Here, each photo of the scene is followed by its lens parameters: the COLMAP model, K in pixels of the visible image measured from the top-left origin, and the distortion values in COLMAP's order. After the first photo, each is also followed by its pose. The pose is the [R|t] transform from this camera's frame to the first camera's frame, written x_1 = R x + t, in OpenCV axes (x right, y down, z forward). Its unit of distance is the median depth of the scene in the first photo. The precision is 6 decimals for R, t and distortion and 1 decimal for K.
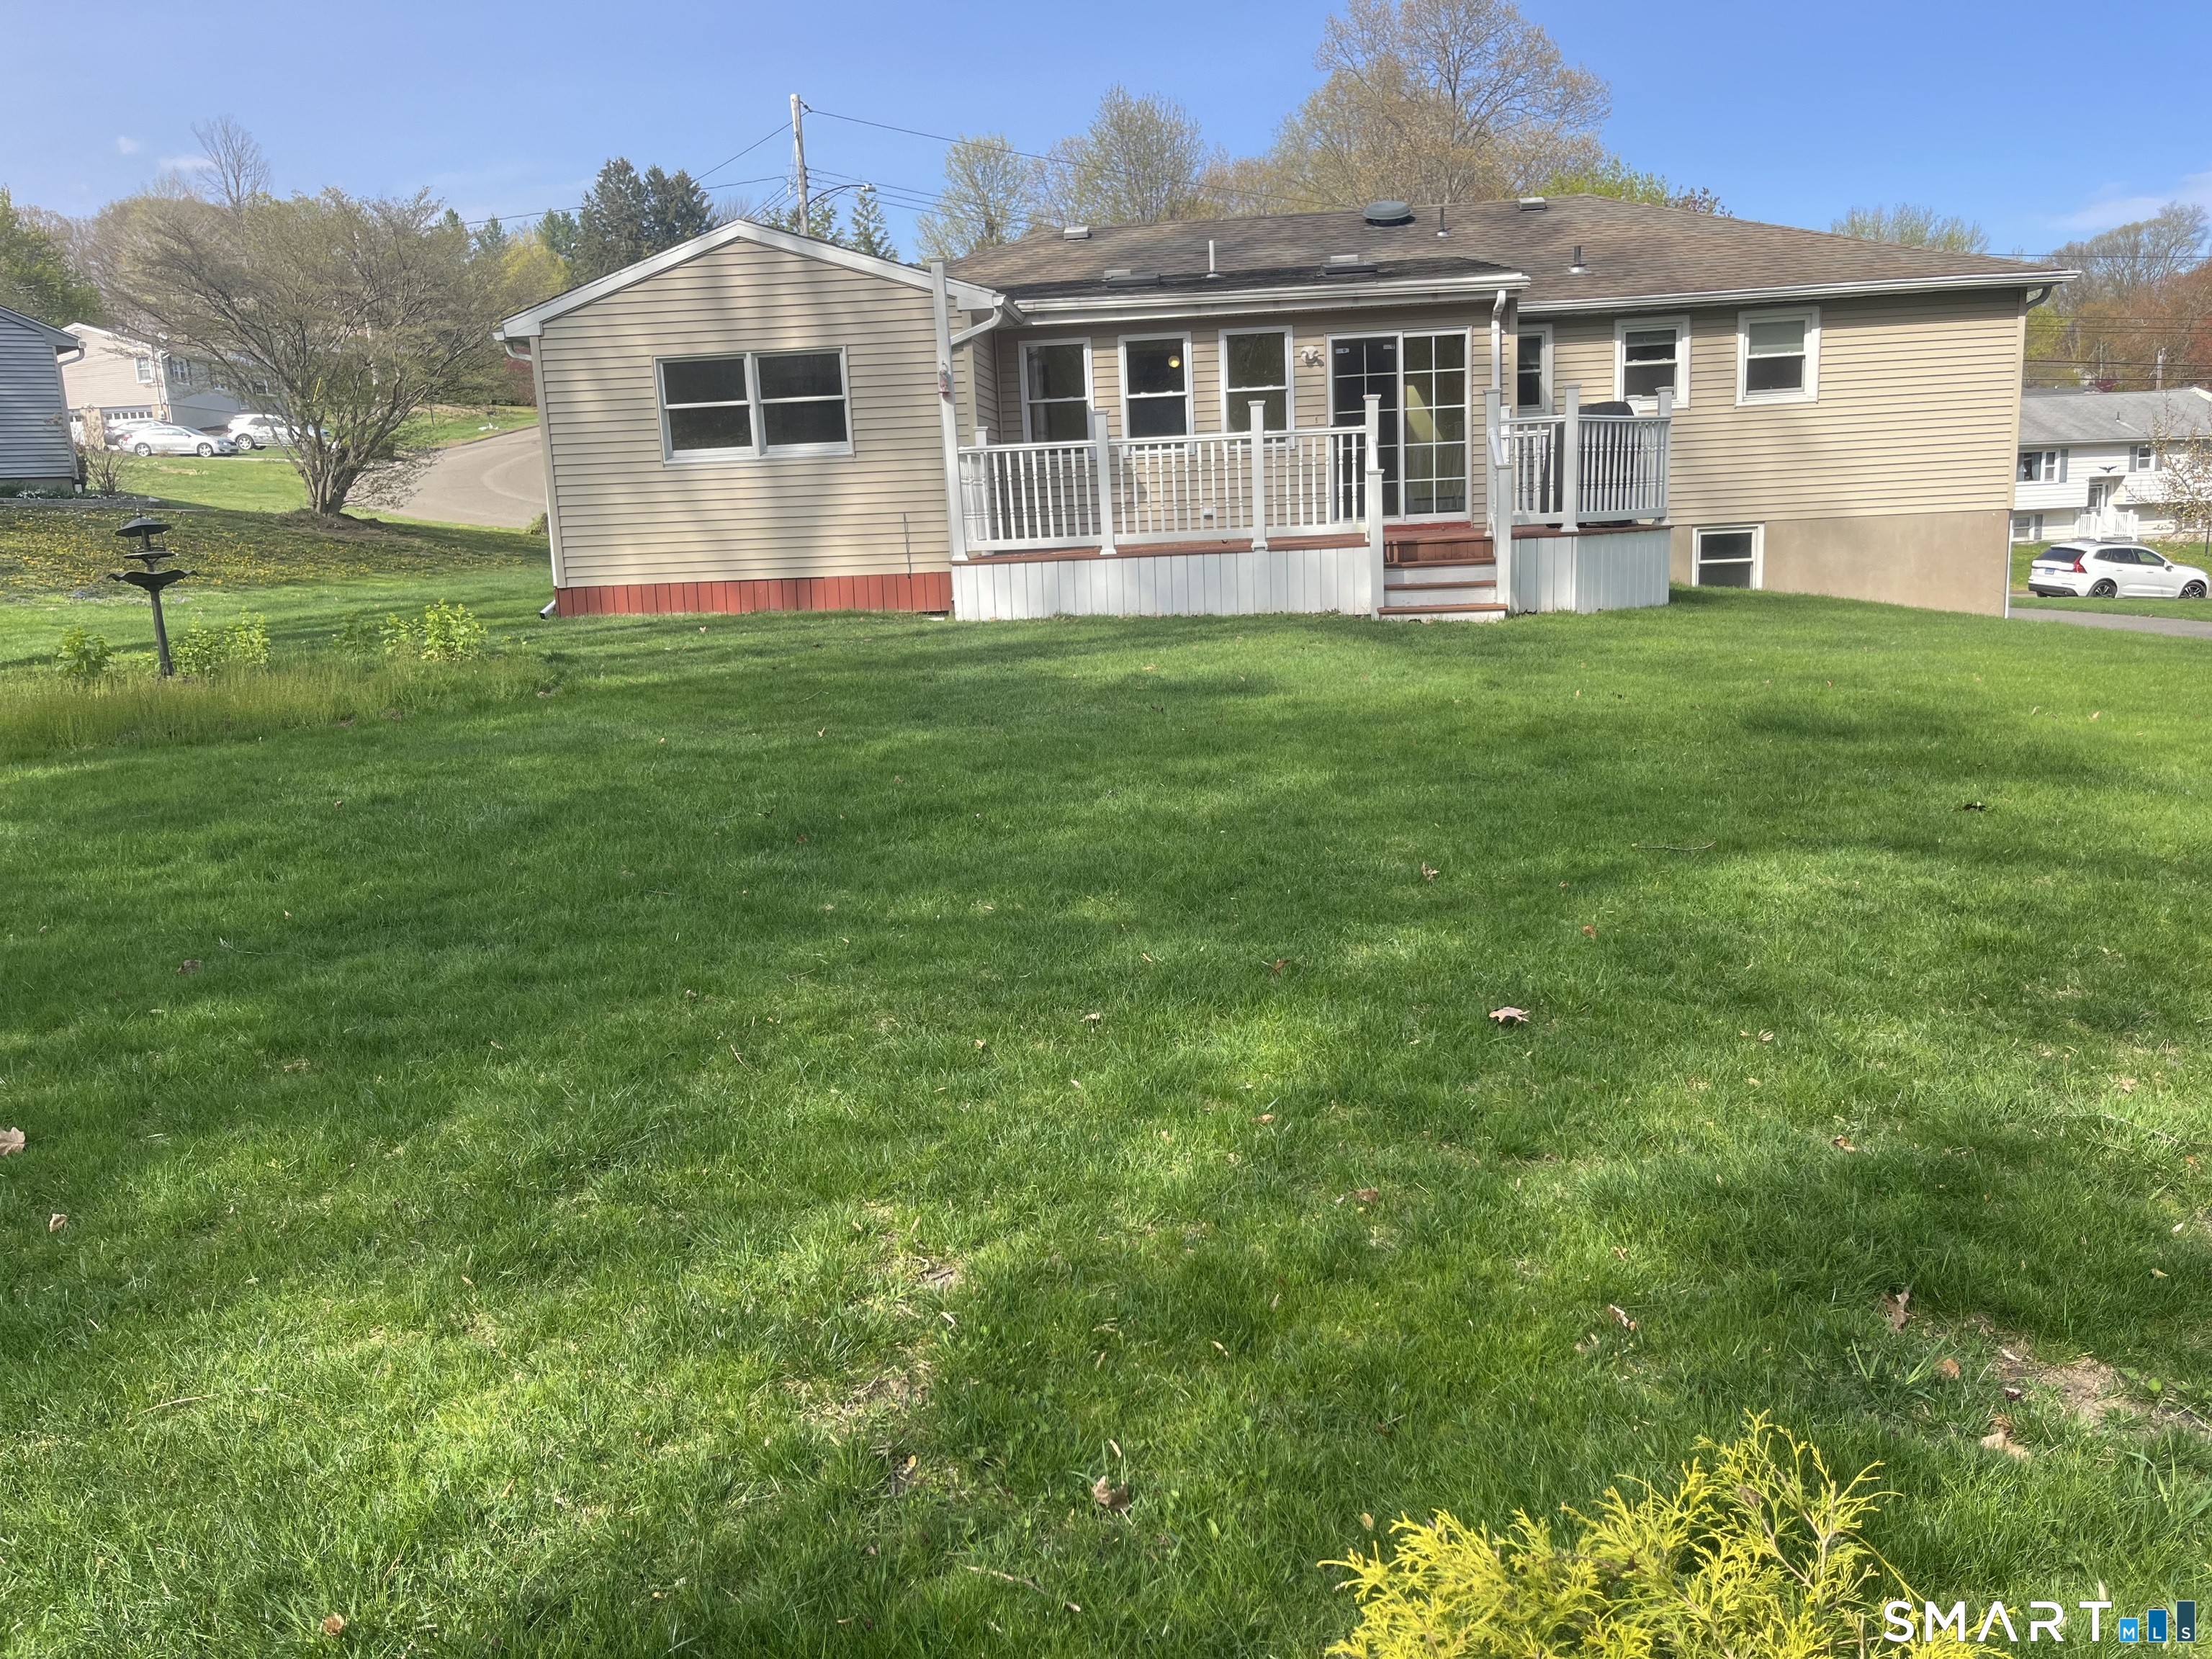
lens RADIAL K [[1679.6, 0, 1096.0], [0, 1679.6, 840.1], [0, 0, 1]] dist [0.046932, -0.062247]
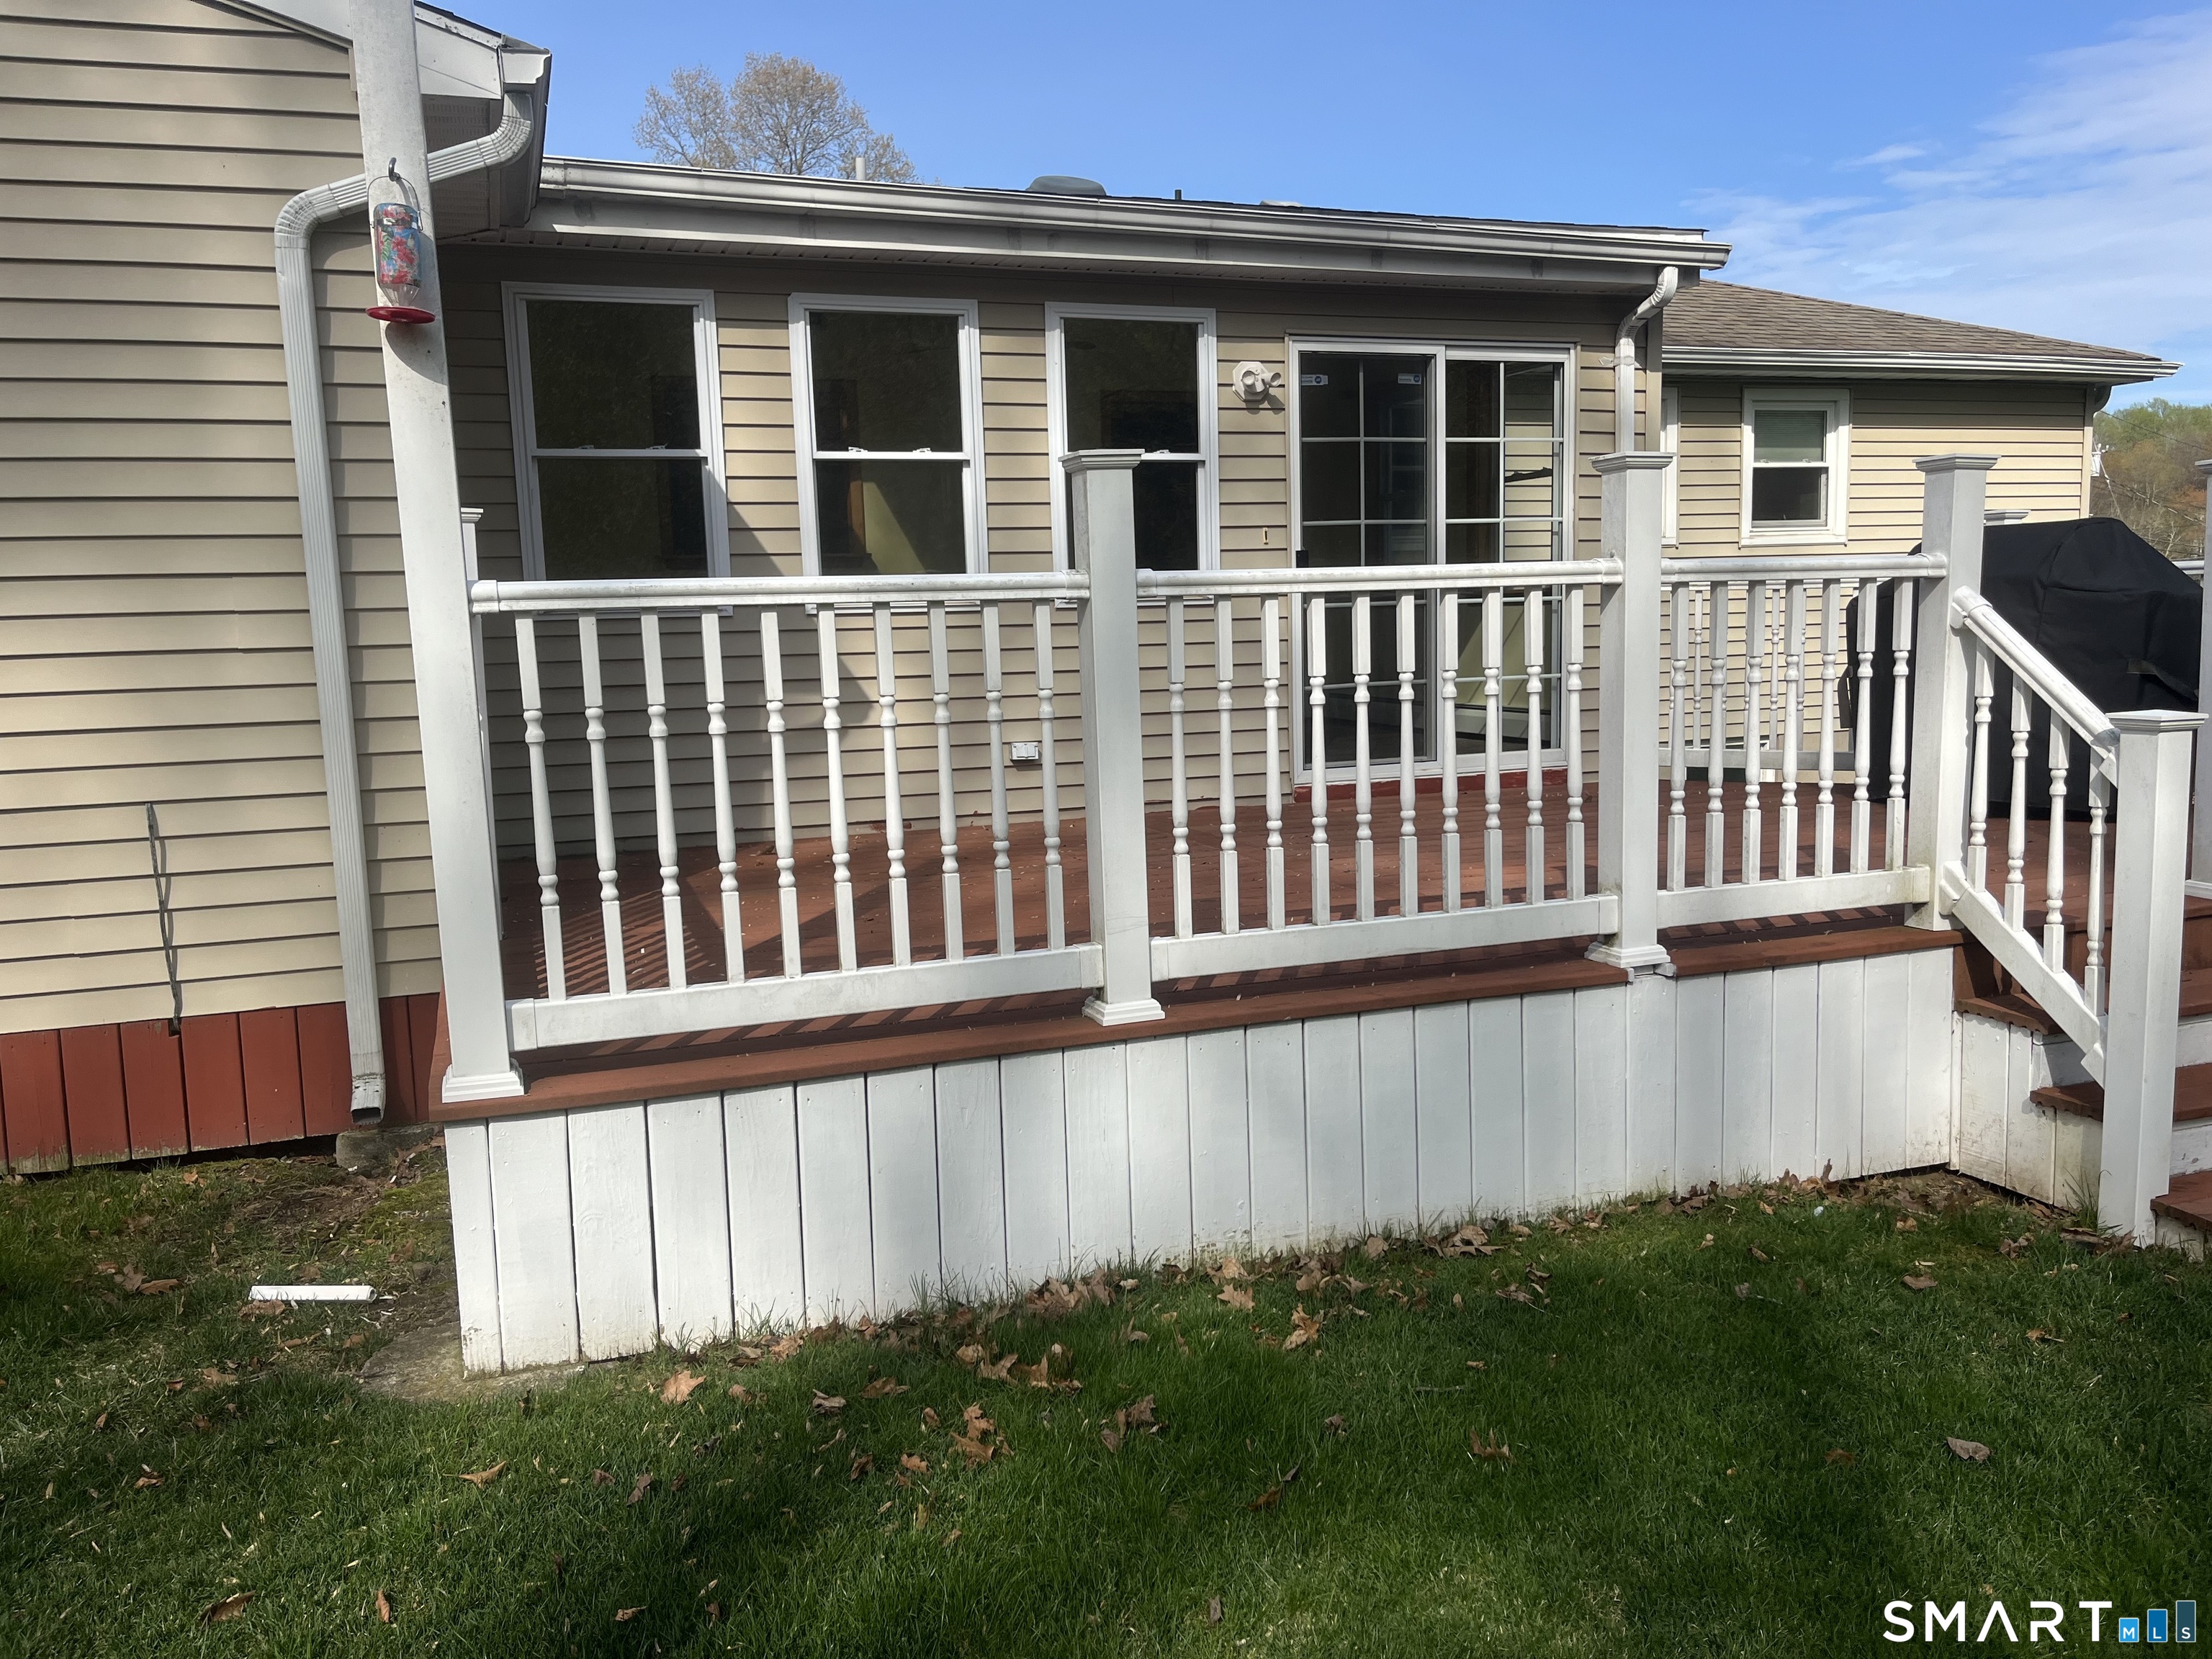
lens RADIAL K [[1679.6, 0, 1116.7], [0, 1679.6, 812.0], [0, 0, 1]] dist [0.046932, -0.062247]
pose [[0.907399, -0.028669, 0.419292, -0.120729], [0.067069, 0.994763, -0.077128, -0.224144], [-0.414885, 0.098107, 0.904569, 0.953827]]
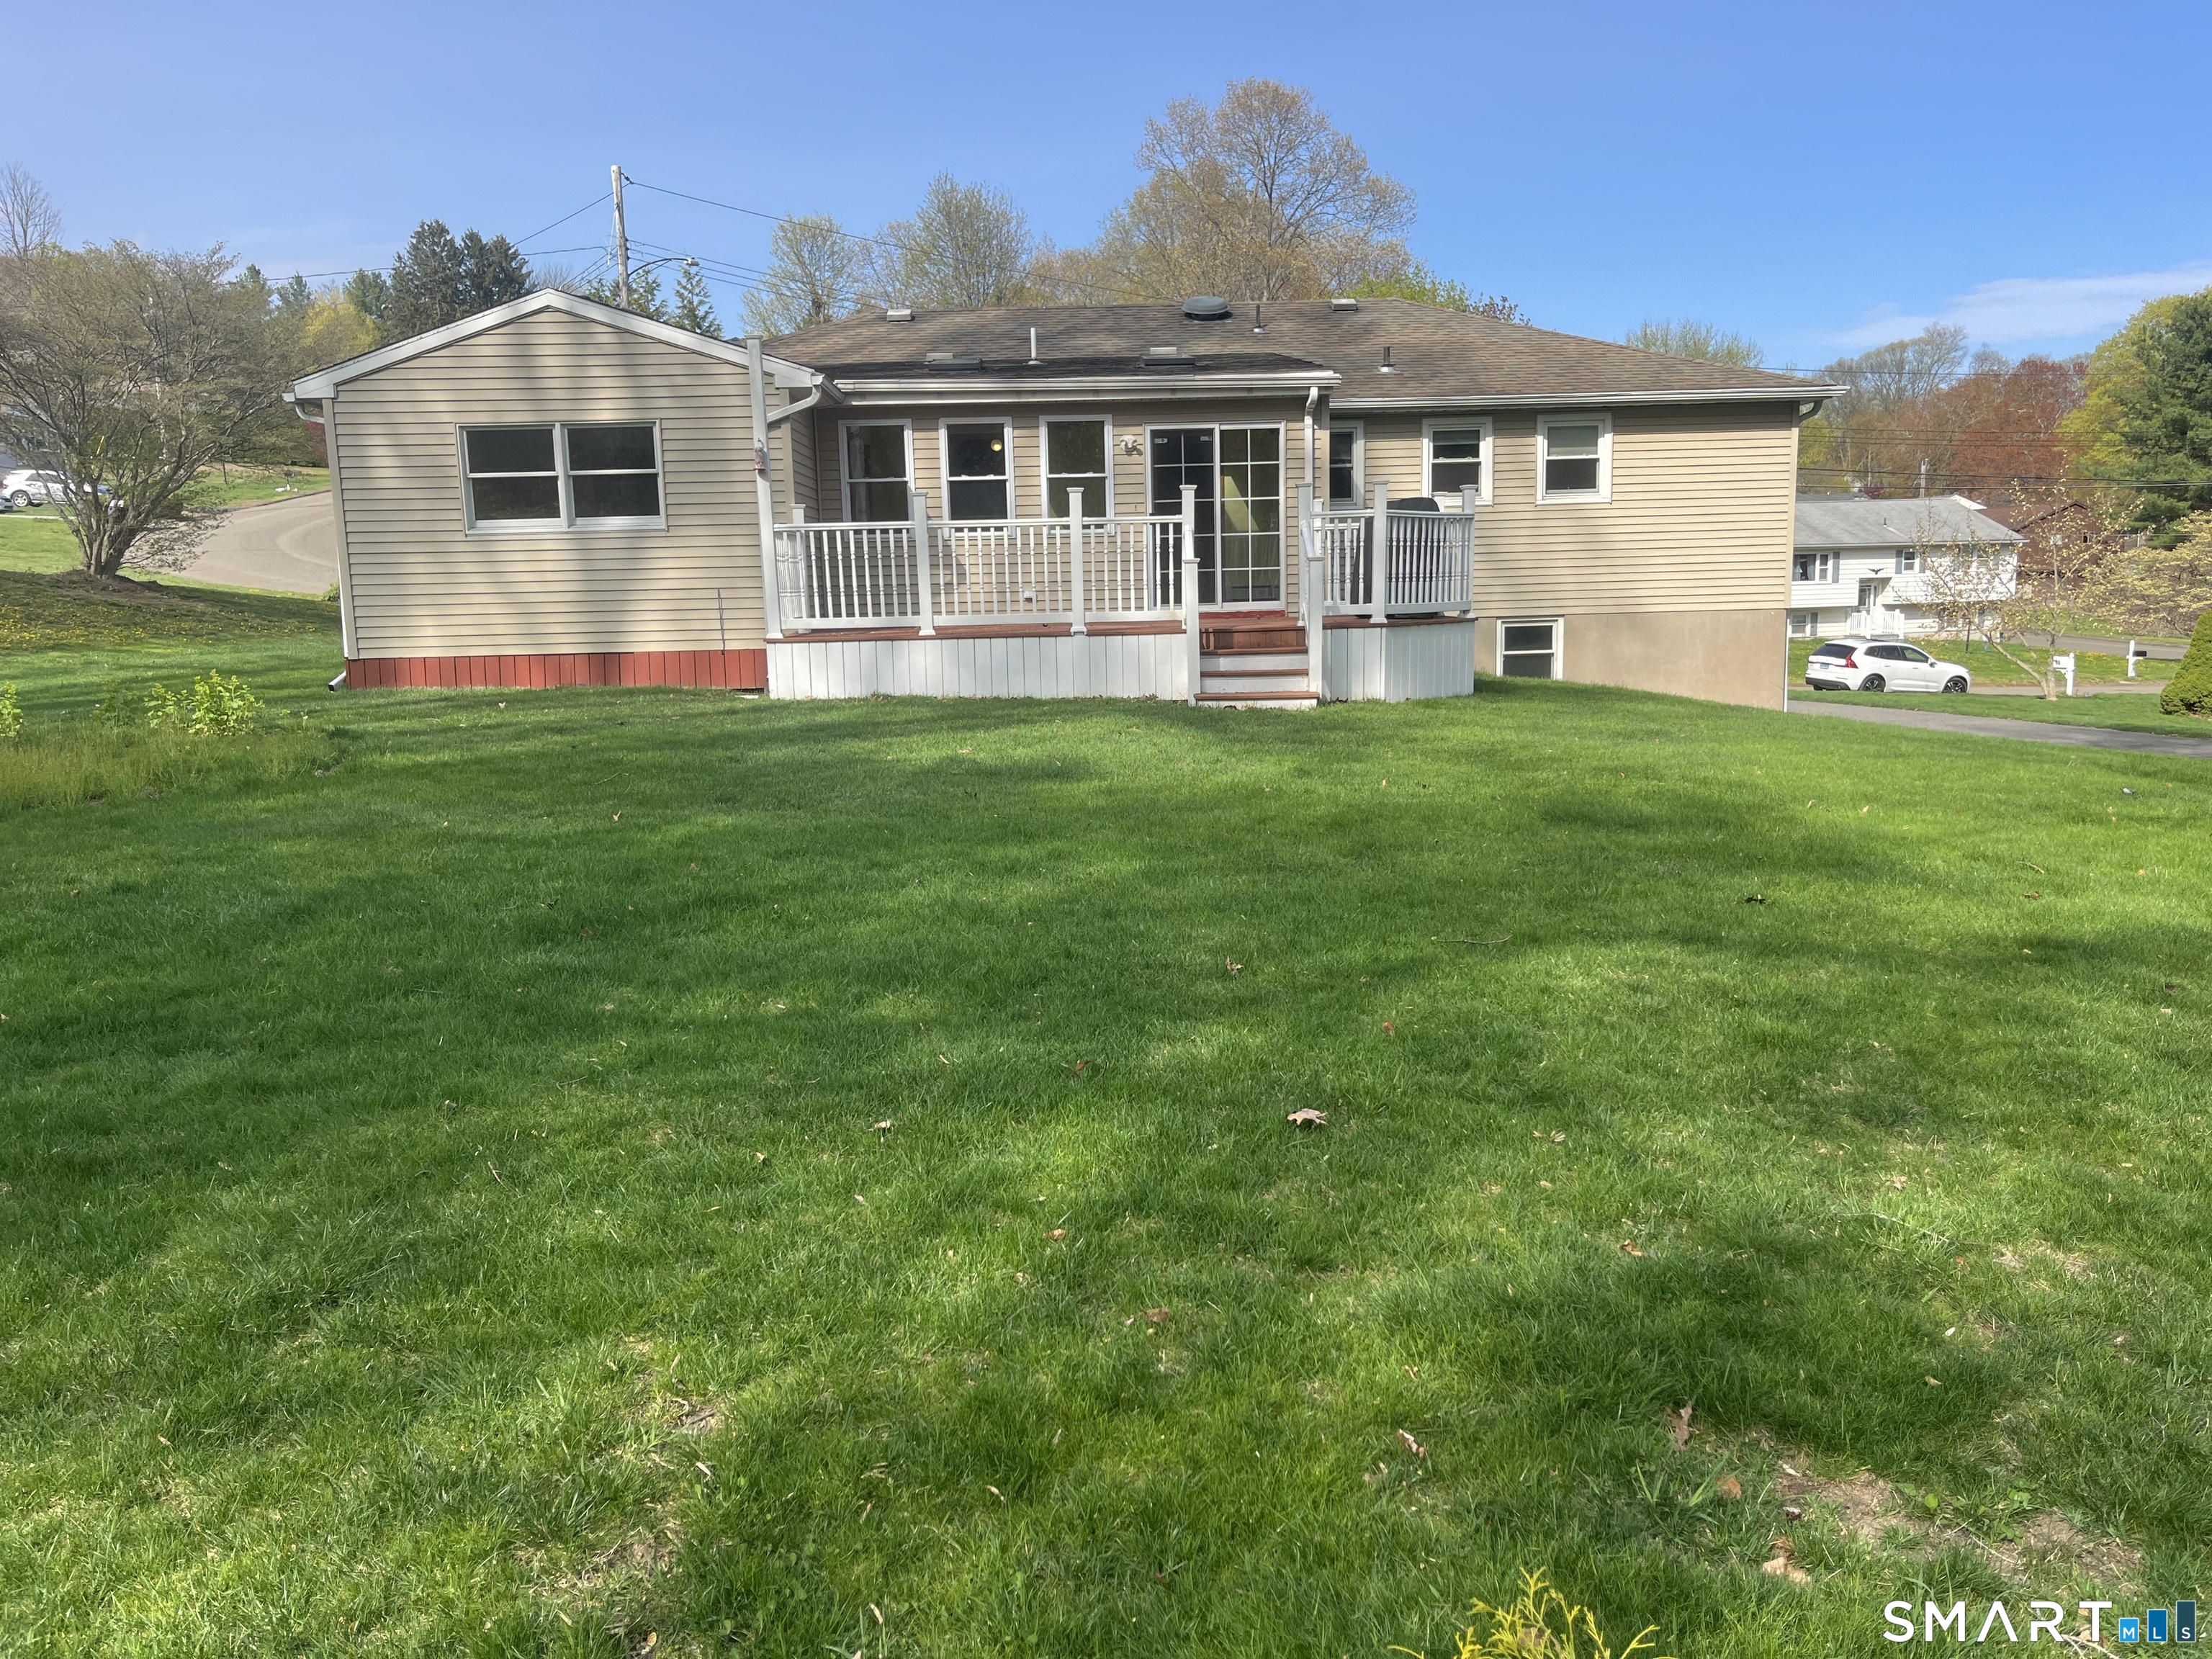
lens RADIAL K [[1679.6, 0, 1104.1], [0, 1679.6, 848.8], [0, 0, 1]] dist [0.046932, -0.062247]
pose [[0.994242, 0.004783, 0.107055, 0.006885], [-0.000422, 0.999171, -0.040719, -0.004460], [-0.107161, 0.040439, 0.993419, 0.009126]]
